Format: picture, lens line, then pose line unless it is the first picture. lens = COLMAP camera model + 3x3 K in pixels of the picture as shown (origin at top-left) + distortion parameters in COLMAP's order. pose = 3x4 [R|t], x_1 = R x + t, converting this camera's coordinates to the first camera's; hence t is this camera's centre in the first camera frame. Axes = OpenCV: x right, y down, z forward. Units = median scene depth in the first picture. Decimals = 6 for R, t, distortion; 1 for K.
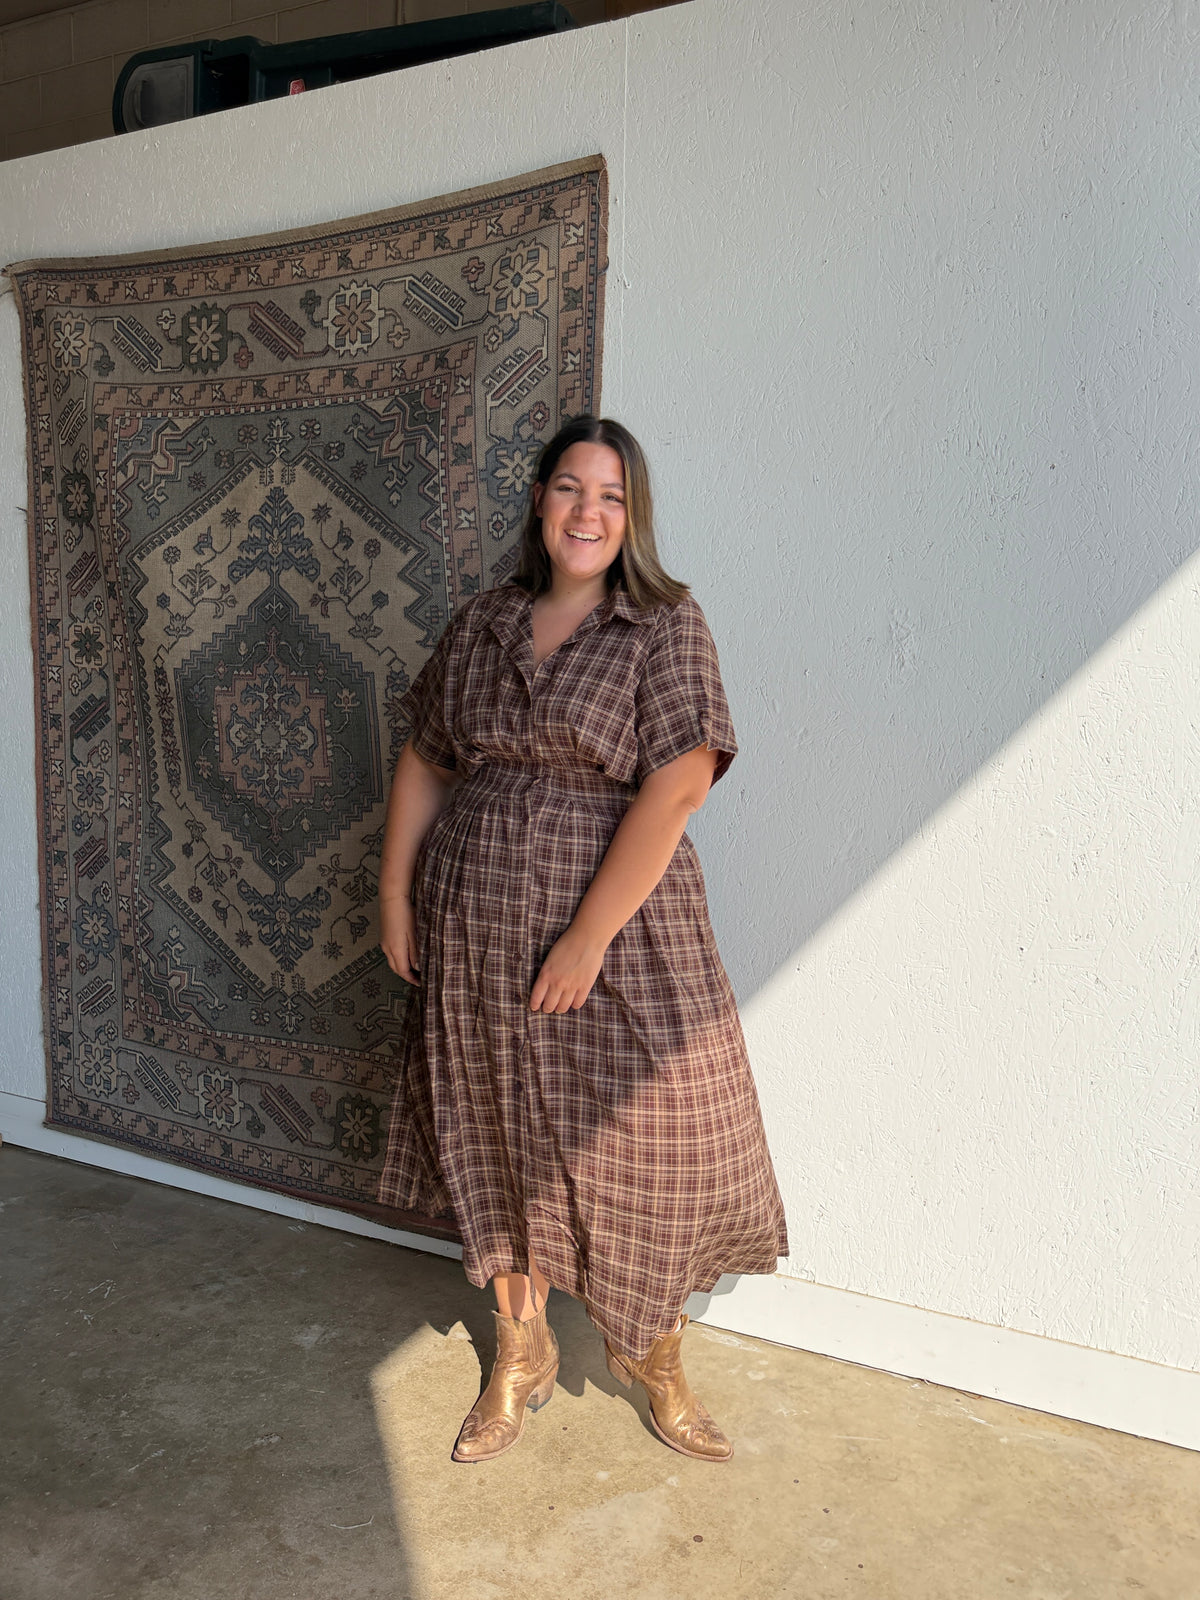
lens RADIAL K [[1159.0, 0, 671.6], [0, 1159.0, 794.2], [0, 0, 1]] dist [0.031945, -0.045145]
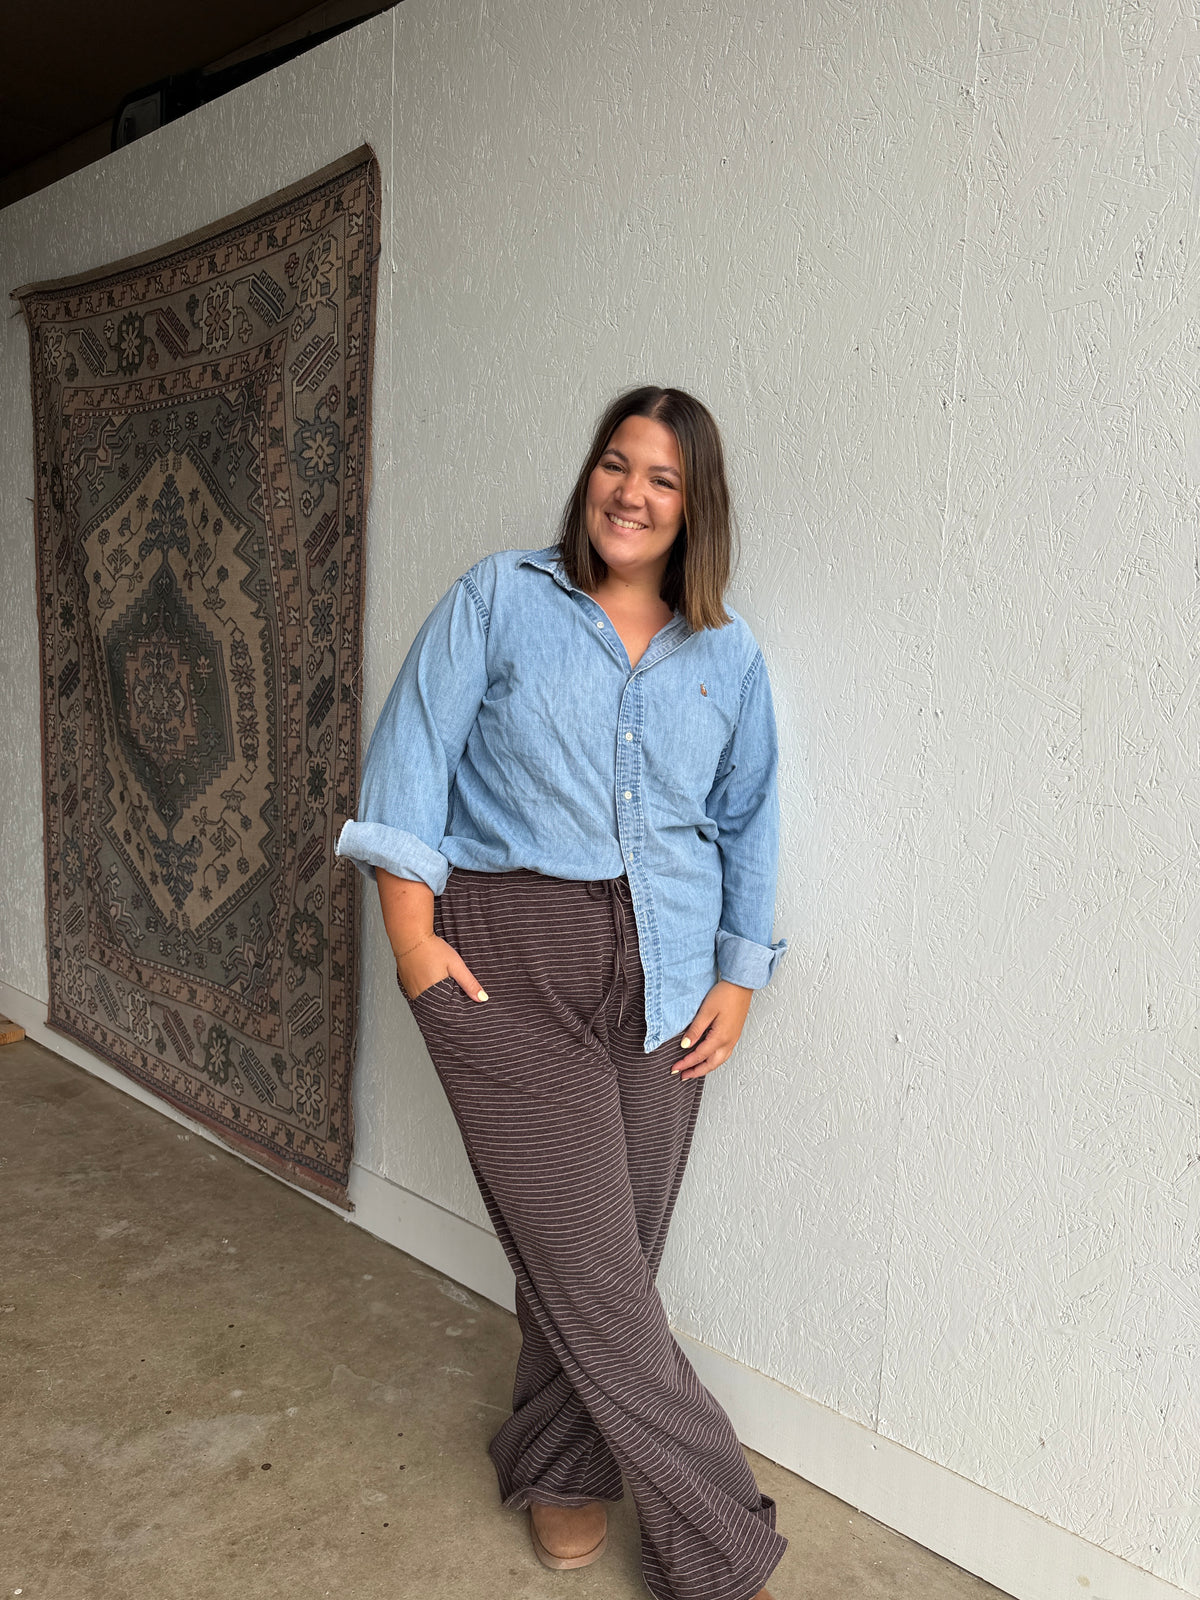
lens RADIAL K [[1115.1, 0, 601.9], [0, 1115.1, 793.3], [0, 0, 1]] dist [-0.010925, -0.002095]
pose [[0.966093, 0.052422, -0.252818, 0.335967], [-0.048295, 0.998579, 0.022508, -0.002916], [0.253639, -0.009535, 0.967252, 0.071986]]
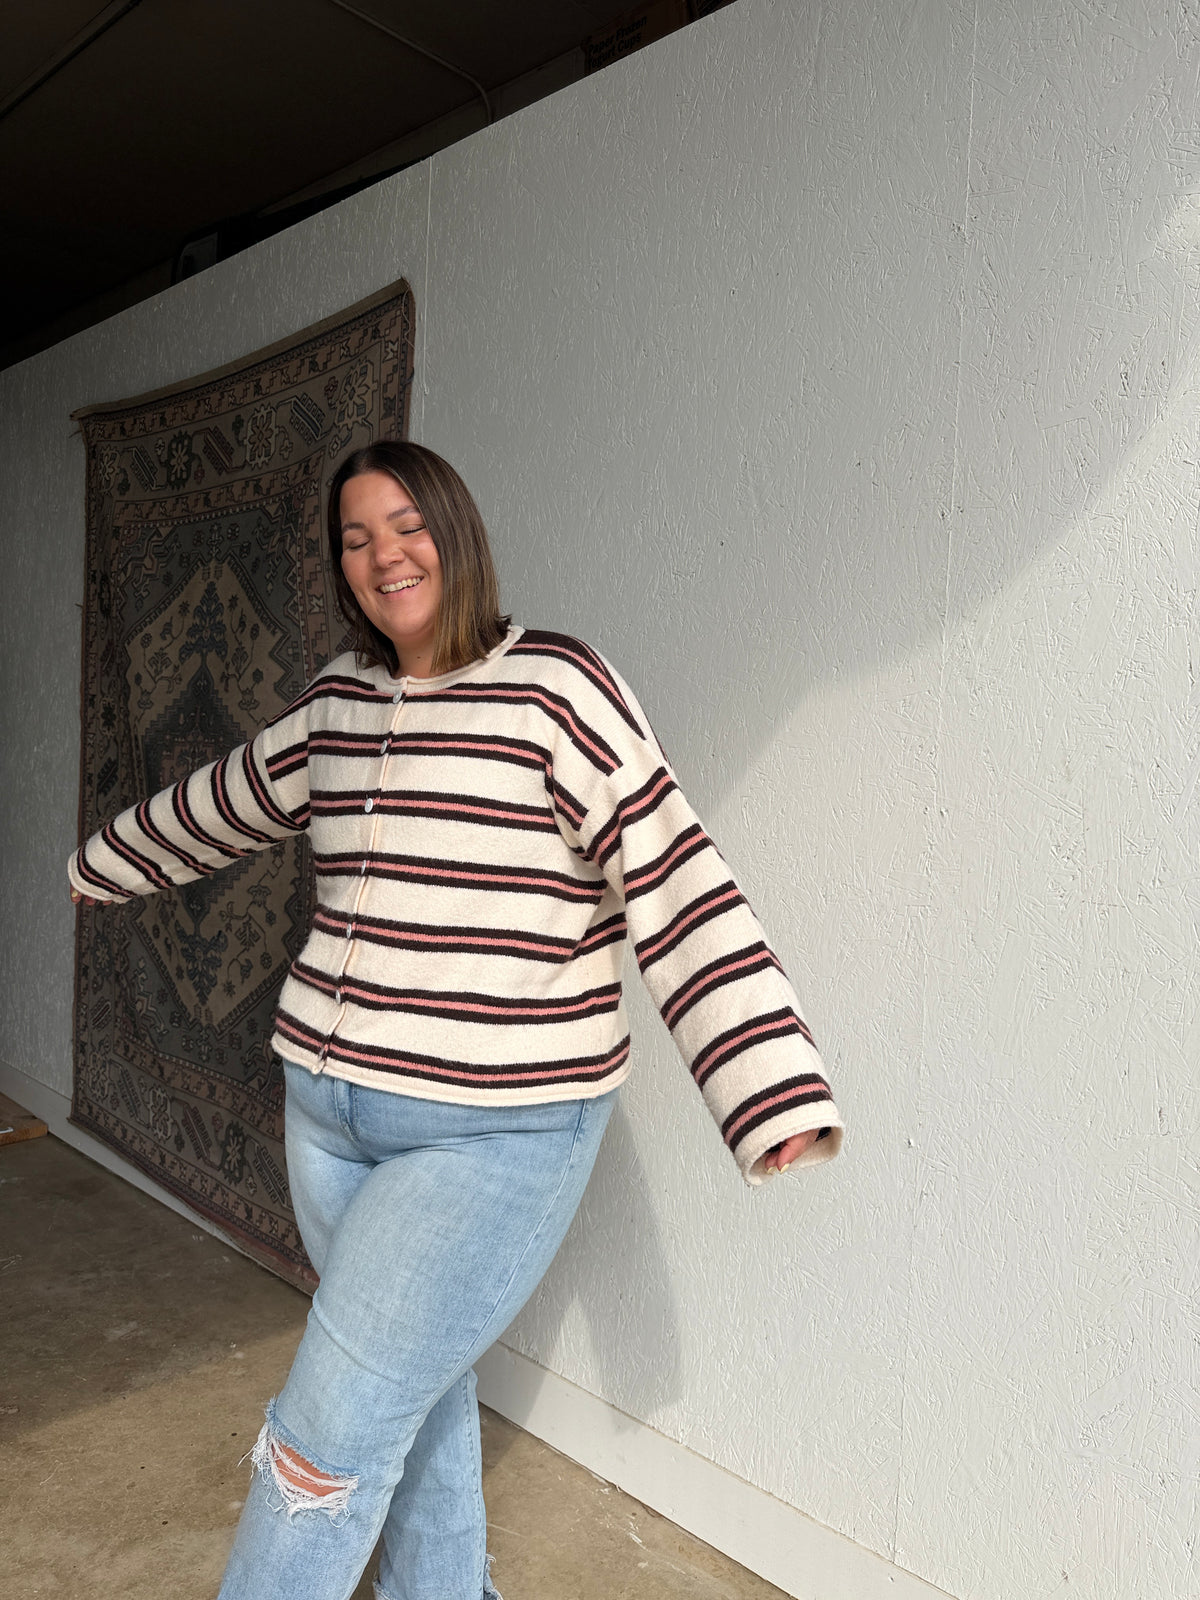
lens RADIAL K [[1115.1, 0, 601.5], [0, 1115.1, 795.5], [0, 0, 1]] dist [-0.010925, -0.002095]
pose [[0.957138, 0.036013, -0.287386, 0.351388], [-0.057492, 0.996119, -0.066649, 0.000304], [0.283870, 0.080314, 0.955493, 0.065721]]
